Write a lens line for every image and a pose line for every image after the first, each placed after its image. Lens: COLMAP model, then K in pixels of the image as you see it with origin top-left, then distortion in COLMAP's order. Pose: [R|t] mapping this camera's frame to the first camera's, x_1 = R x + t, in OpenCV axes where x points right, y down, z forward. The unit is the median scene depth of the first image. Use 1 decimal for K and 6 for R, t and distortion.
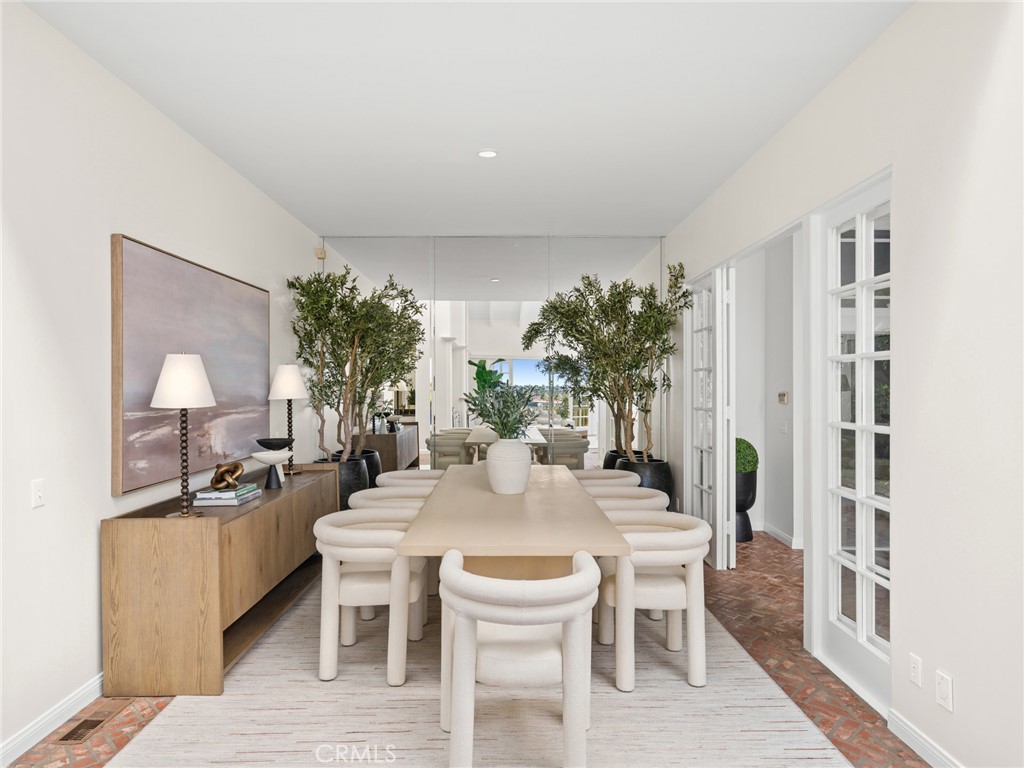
lens RADIAL K [[627.2, 0, 512.0], [0, 627.2, 384.0], [0, 0, 1]] dist [0.000267, 0.000042]
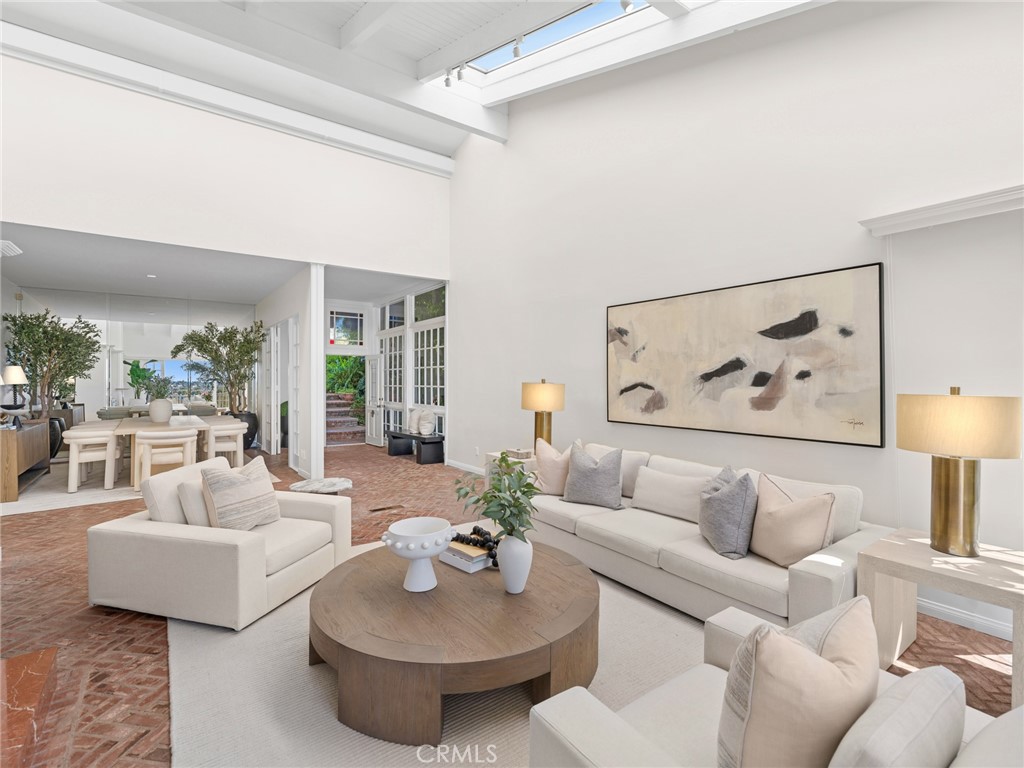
lens RADIAL K [[485.2, 0, 509.3], [0, 485.2, 382.1], [0, 0, 1]] dist [0.013535, -0.000057]
pose [[0.816705, -0.005304, 0.577031, 0.000044], [0.002676, 0.999982, 0.005405, 0.011580], [-0.577049, -0.002870, 0.816705, -0.824383]]
